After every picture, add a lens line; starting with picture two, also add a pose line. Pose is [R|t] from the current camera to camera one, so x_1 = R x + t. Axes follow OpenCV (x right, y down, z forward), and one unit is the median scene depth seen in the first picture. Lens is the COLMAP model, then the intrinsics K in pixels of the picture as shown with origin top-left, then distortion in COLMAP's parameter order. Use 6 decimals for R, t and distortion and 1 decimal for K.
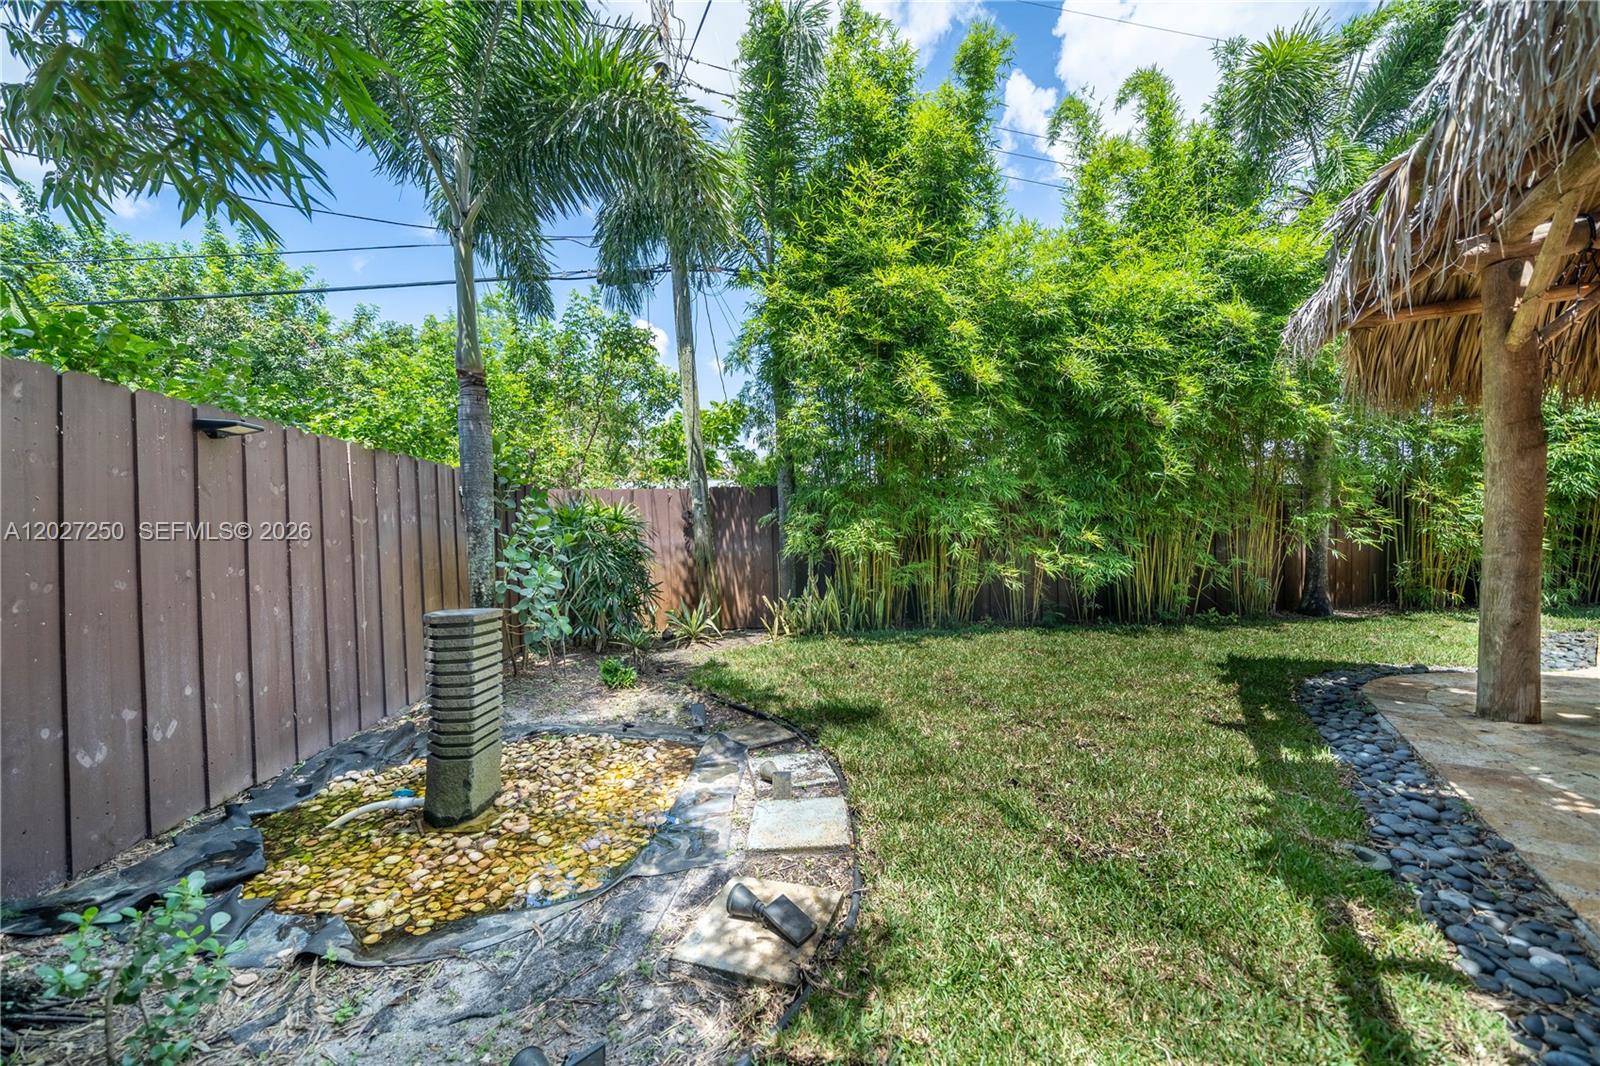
lens RADIAL K [[552.1, 0, 800.0], [0, 552.1, 533.0], [0, 0, 1]] dist [-0.007187, -0.000103]
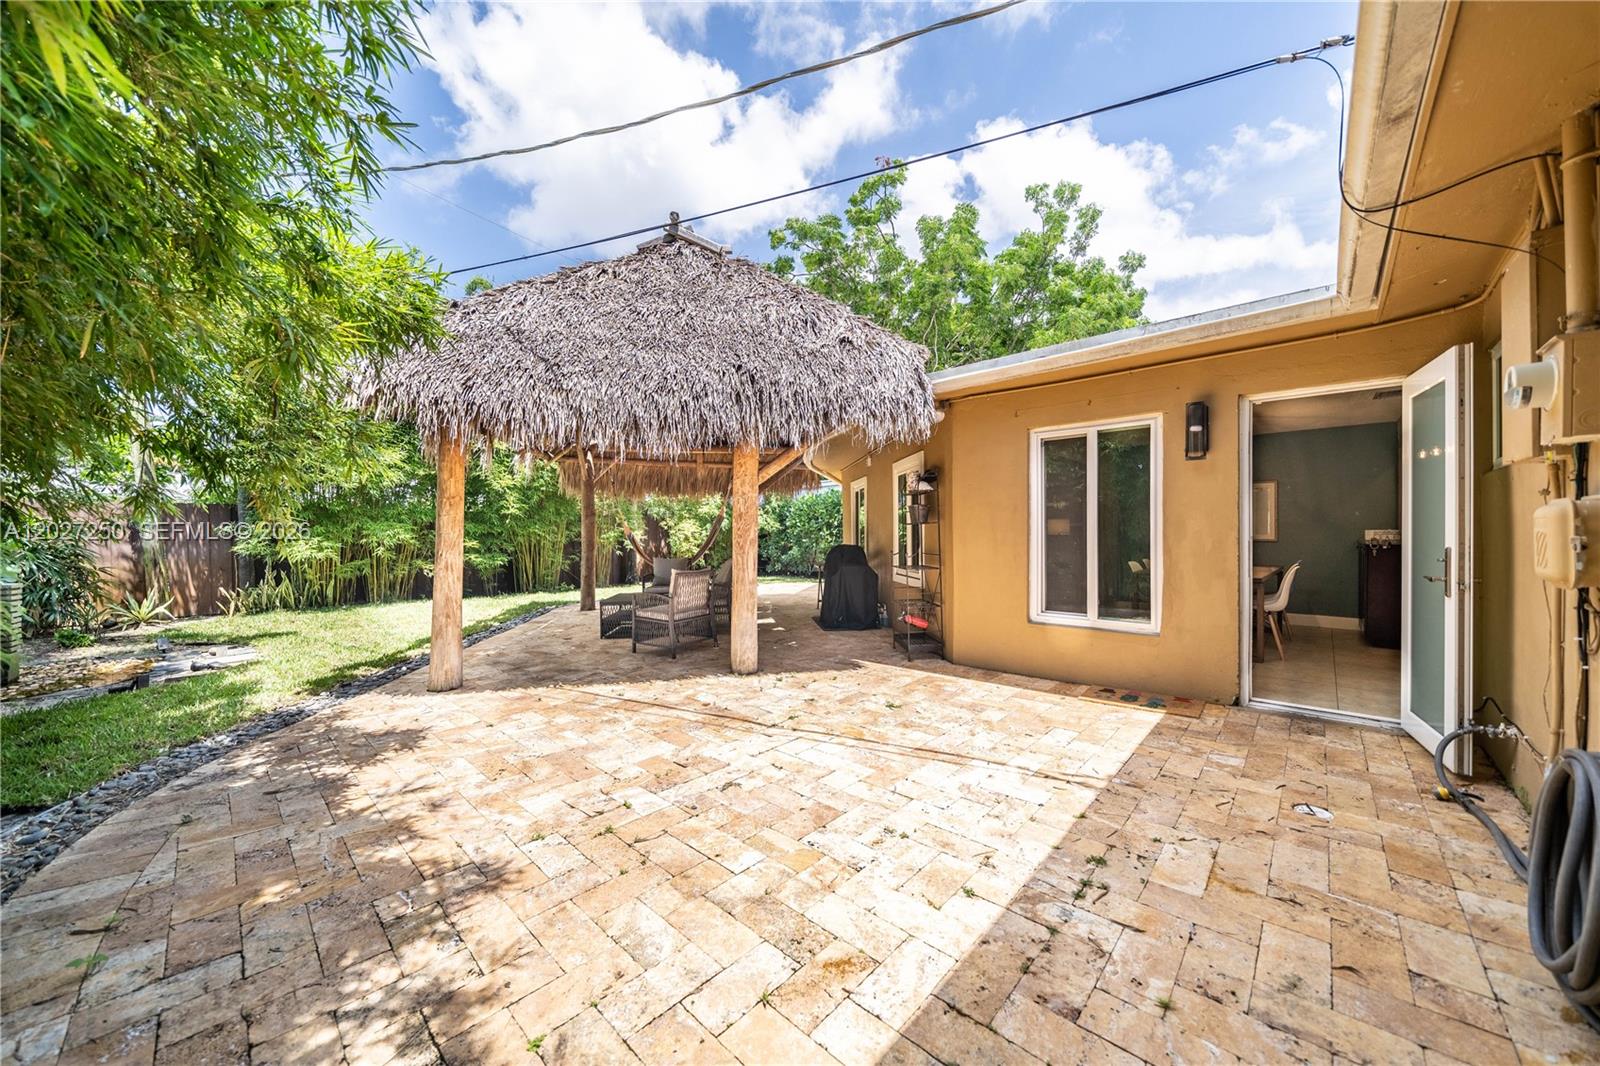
lens RADIAL K [[552.1, 0, 800.0], [0, 552.1, 533.0], [0, 0, 1]] dist [-0.007187, -0.000103]
pose [[0.745903, 0.017489, 0.665824, 0.102264], [-0.005846, 0.999789, -0.019712, -0.002251], [-0.666028, 0.010811, 0.745848, -0.996514]]
